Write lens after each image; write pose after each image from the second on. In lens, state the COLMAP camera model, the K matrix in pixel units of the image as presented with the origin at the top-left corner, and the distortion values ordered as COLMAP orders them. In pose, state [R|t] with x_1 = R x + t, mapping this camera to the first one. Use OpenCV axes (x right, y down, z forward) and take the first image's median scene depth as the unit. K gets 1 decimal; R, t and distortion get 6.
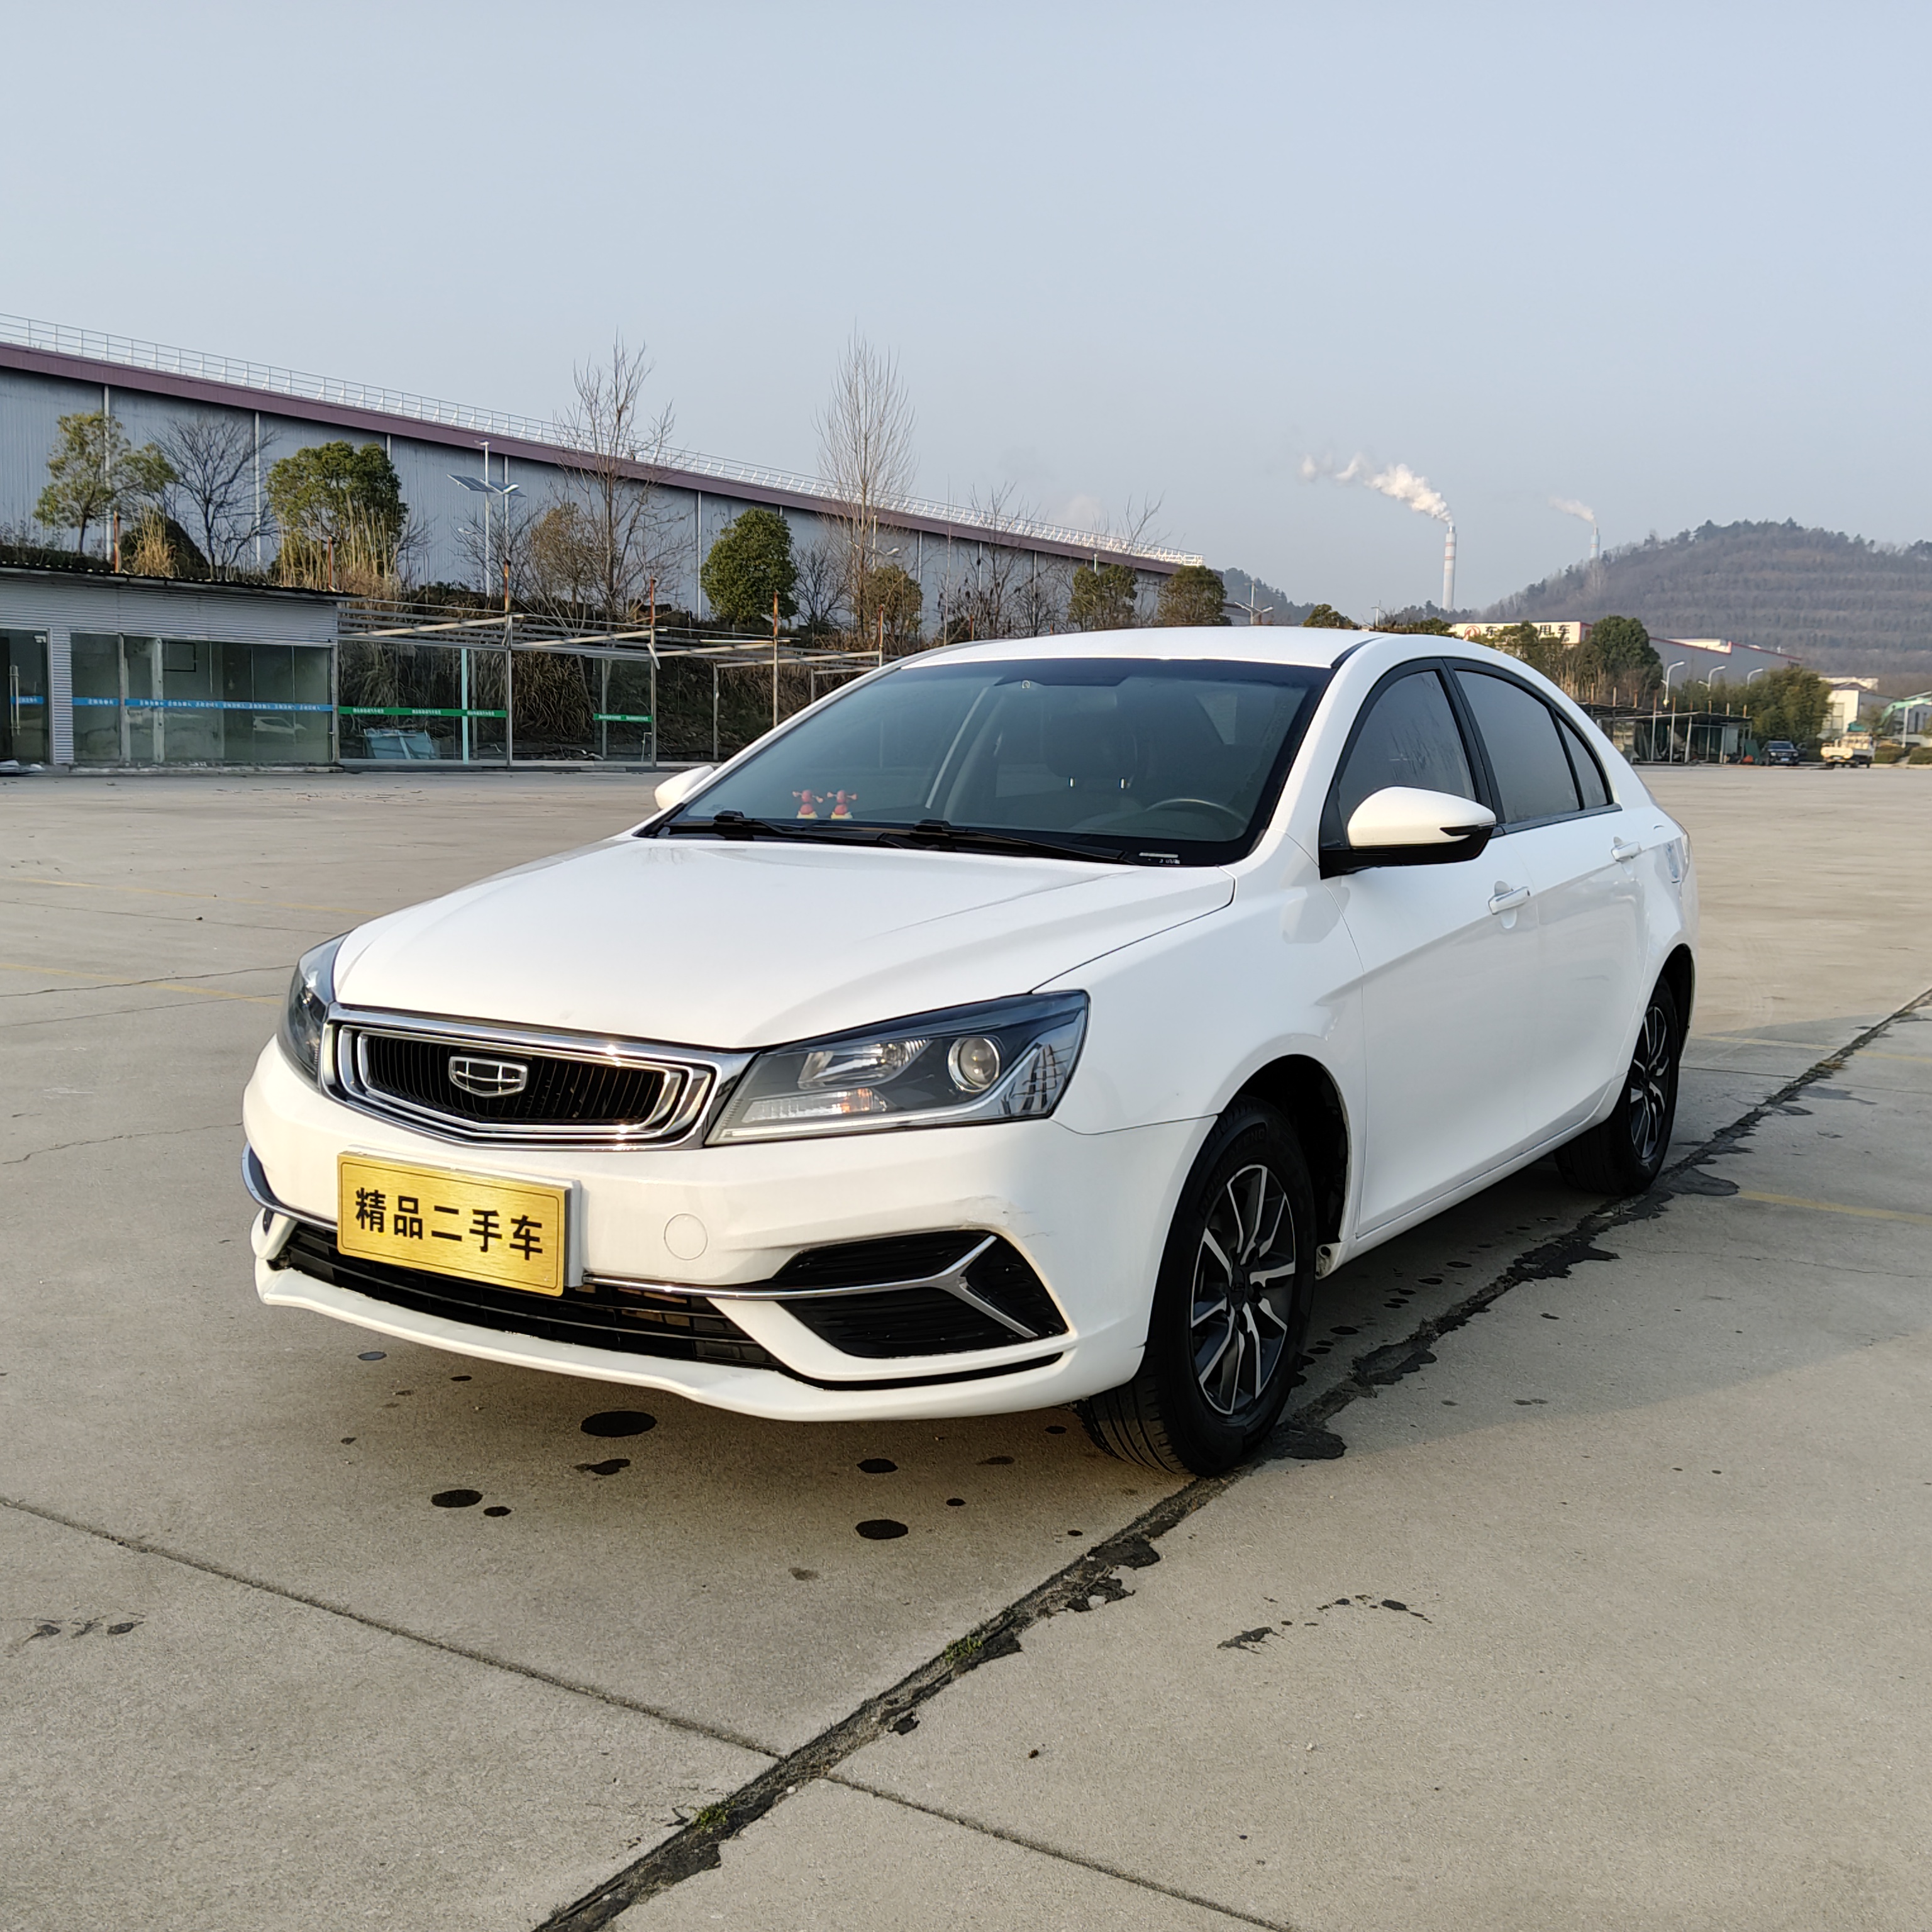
lens RADIAL K [[2076.2, 0, 966.8], [0, 2076.2, 977.3], [0, 0, 1]] dist [0.135278, -0.355665]
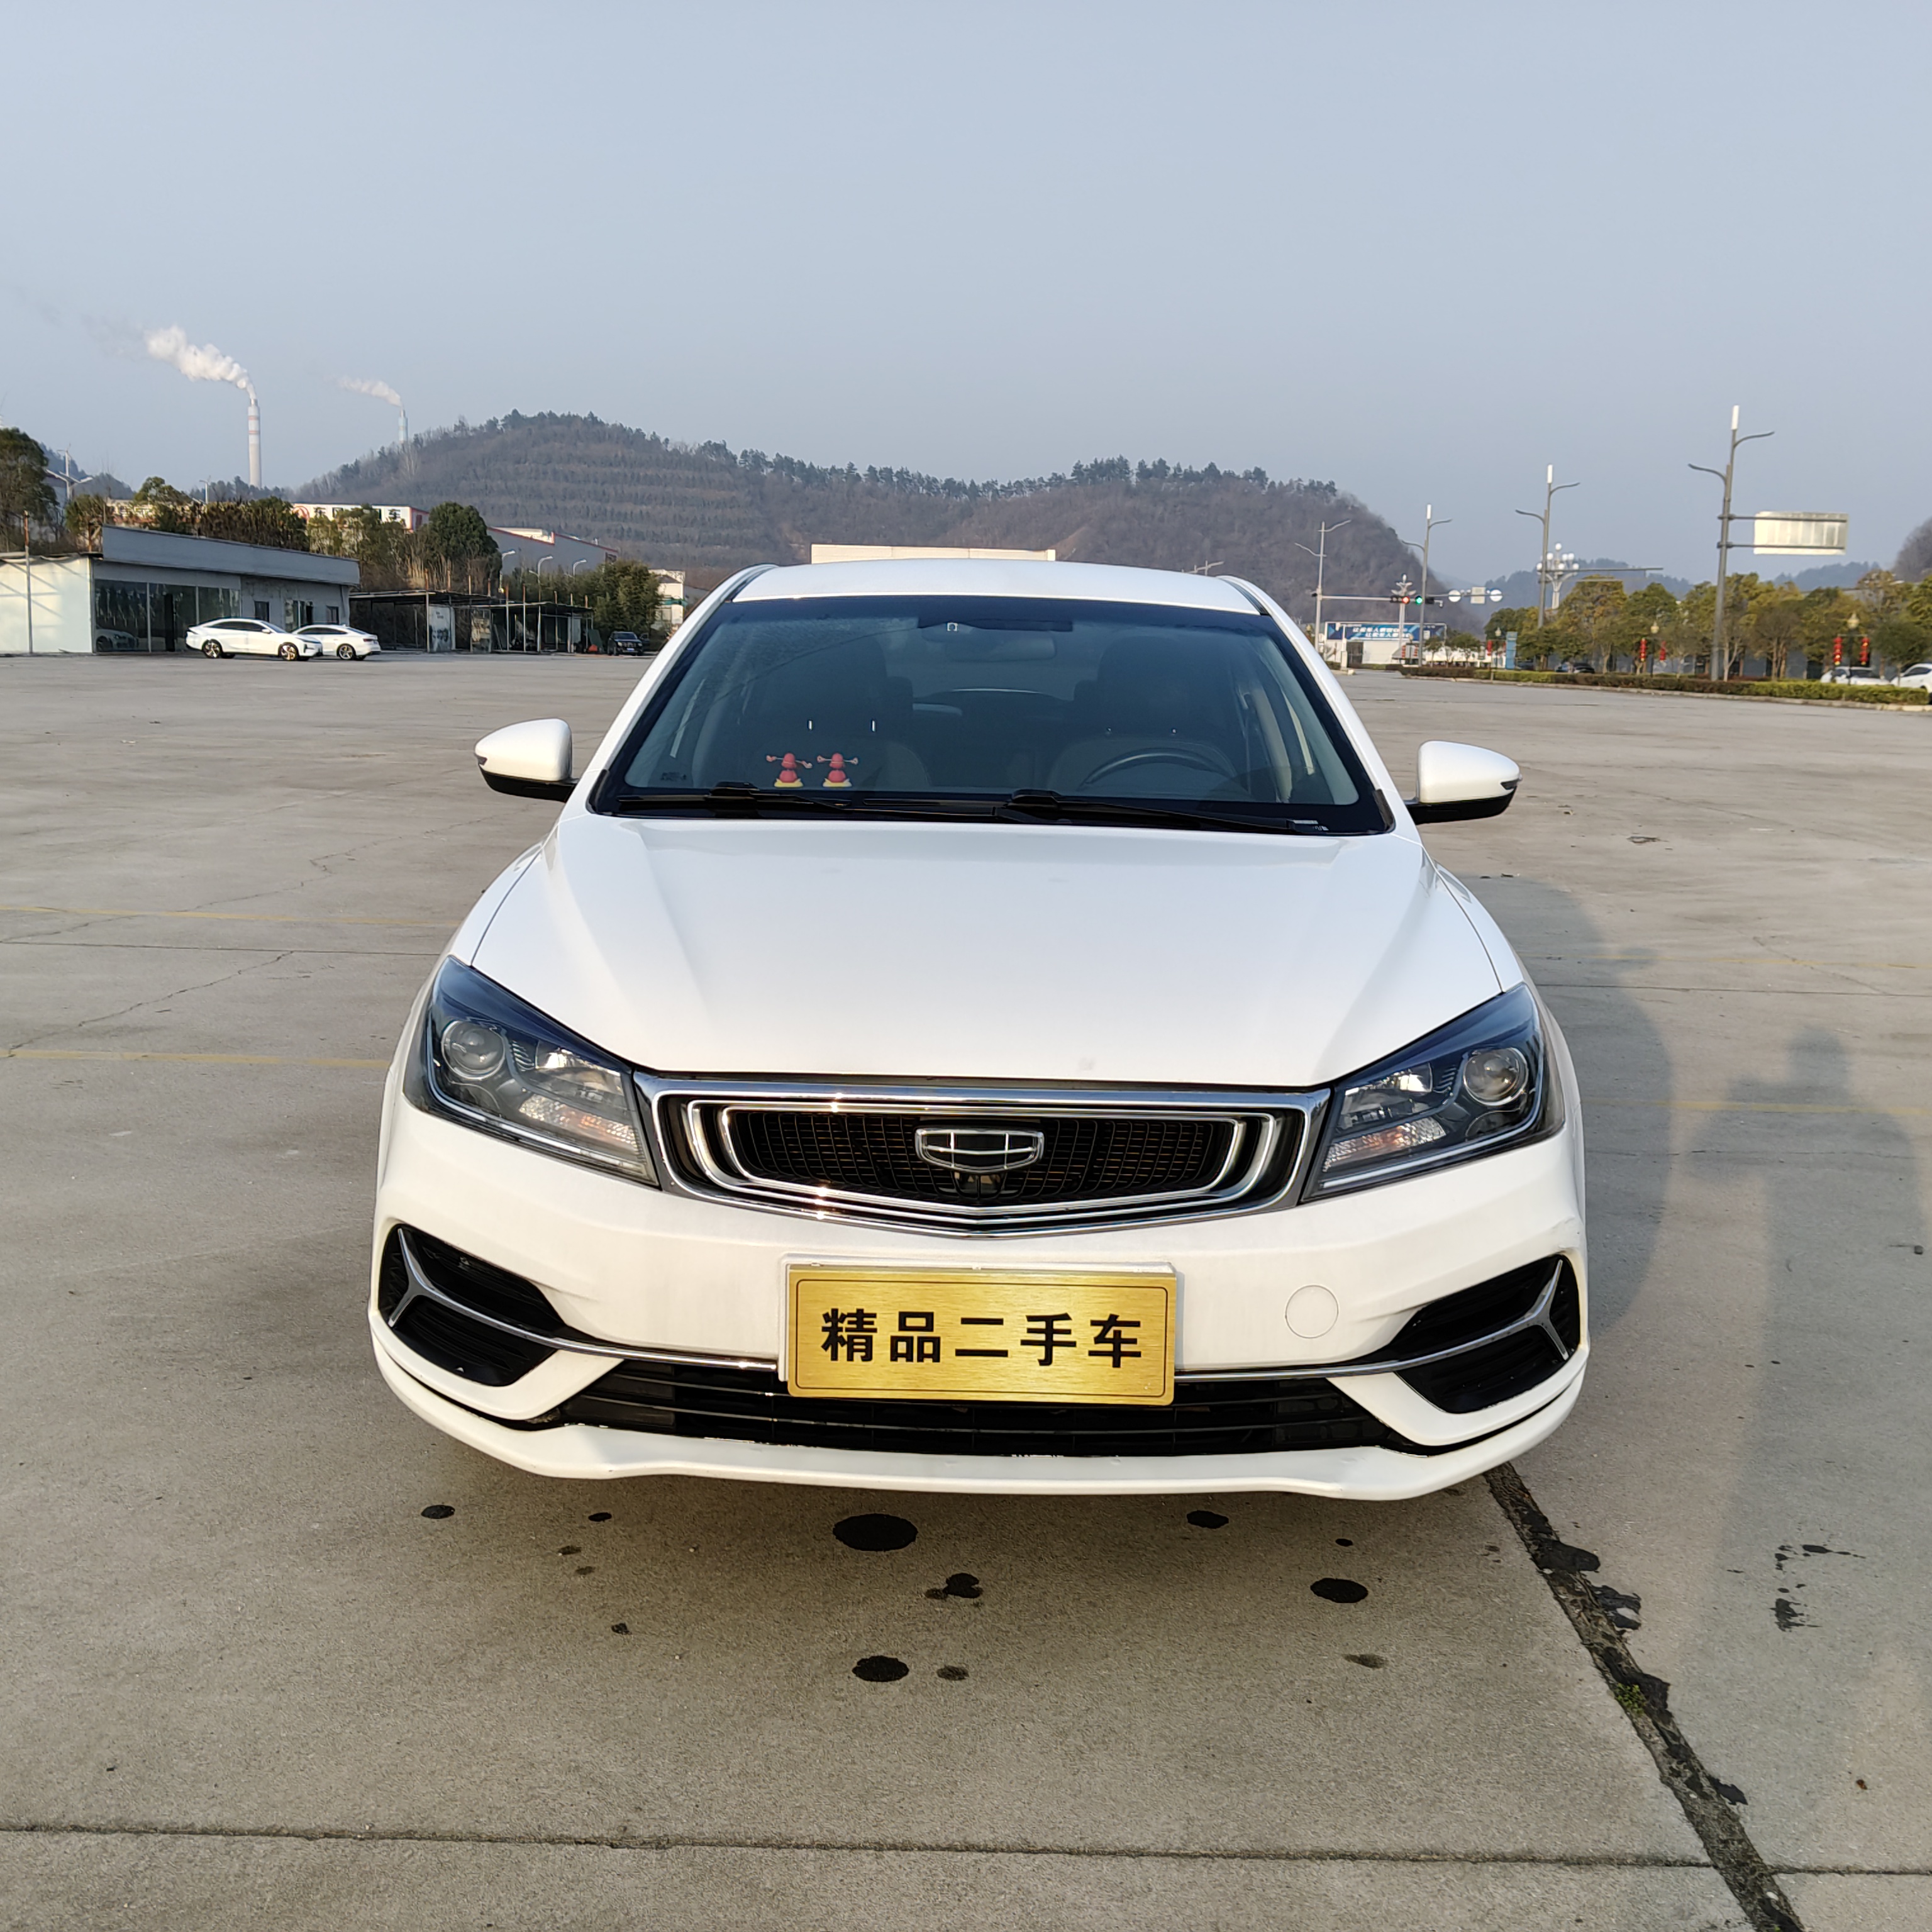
lens RADIAL K [[2087.5, 0, 963.8], [0, 2087.5, 975.8], [0, 0, 1]] dist [0.140938, -0.370382]
pose [[0.857772, -0.080061, 0.507758, -0.656593], [0.053671, 0.996346, 0.066431, -0.075054], [-0.511221, -0.029731, 0.858935, 0.319993]]
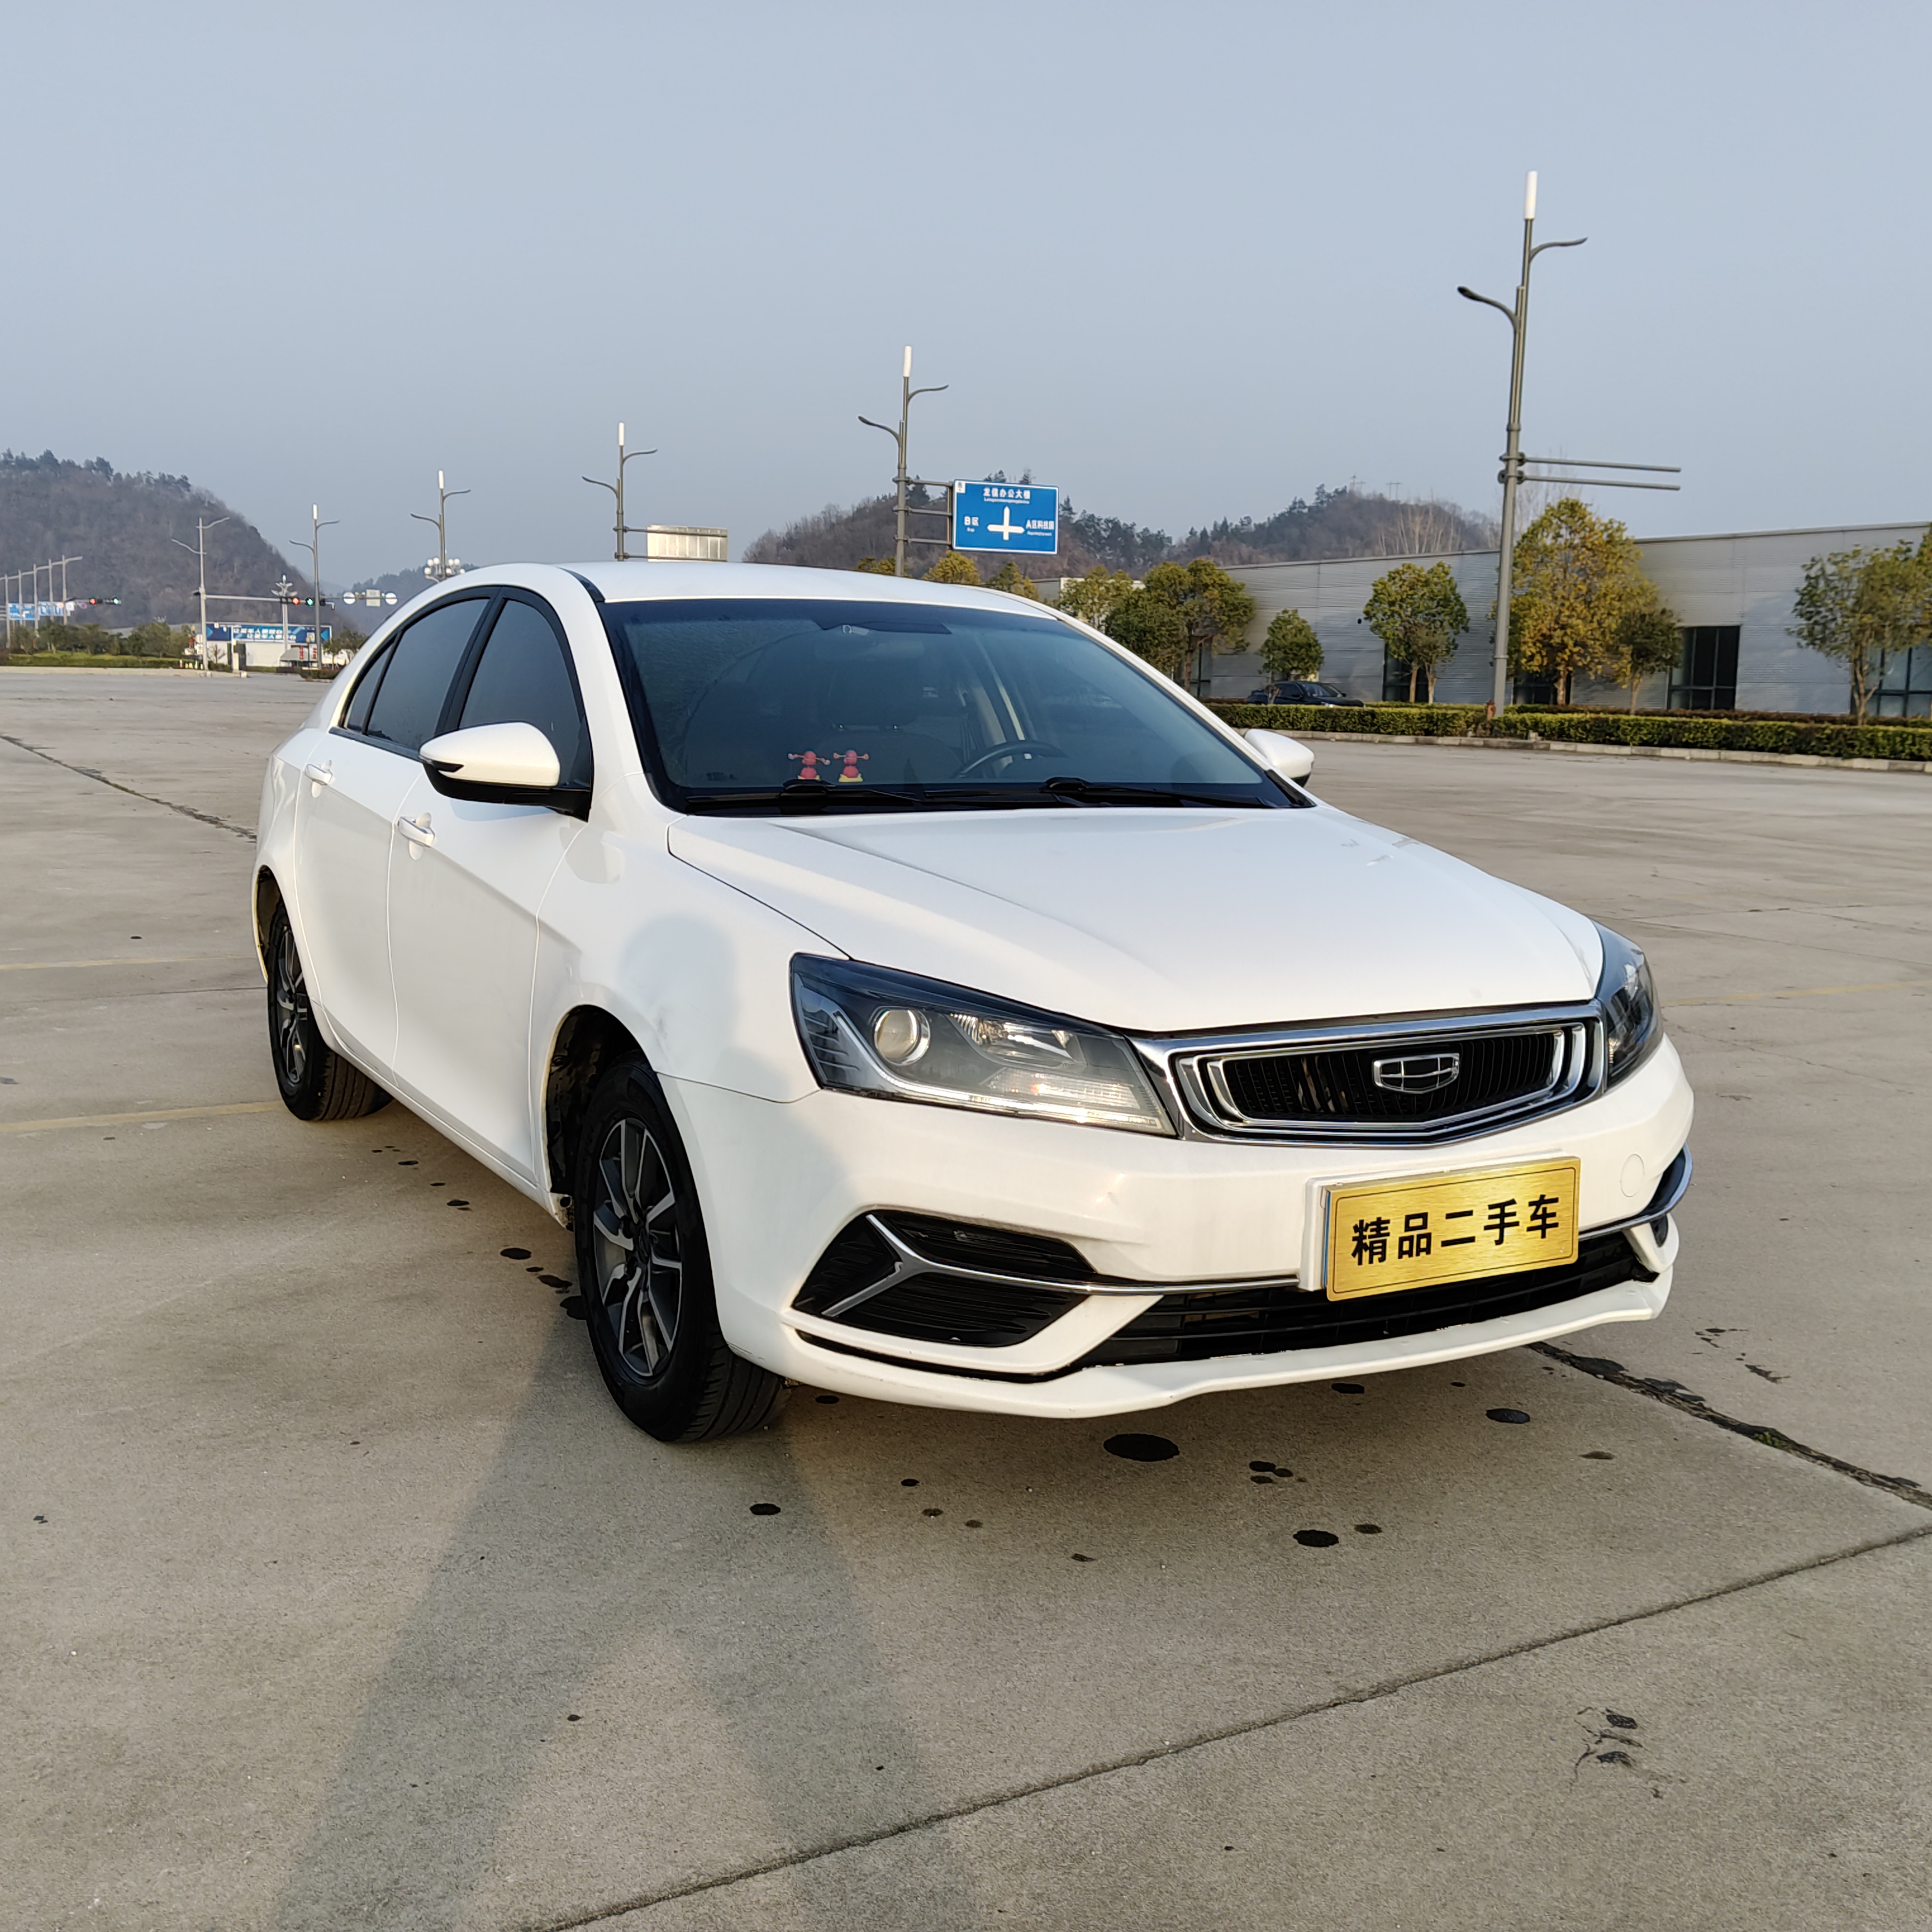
lens RADIAL K [[2076.2, 0, 966.8], [0, 2076.2, 977.3], [0, 0, 1]] dist [0.135278, -0.355665]
pose [[0.489466, -0.134897, 0.861525, -1.172297], [0.089836, 0.990506, 0.104054, -0.115746], [-0.867382, 0.026465, 0.496938, 0.723774]]
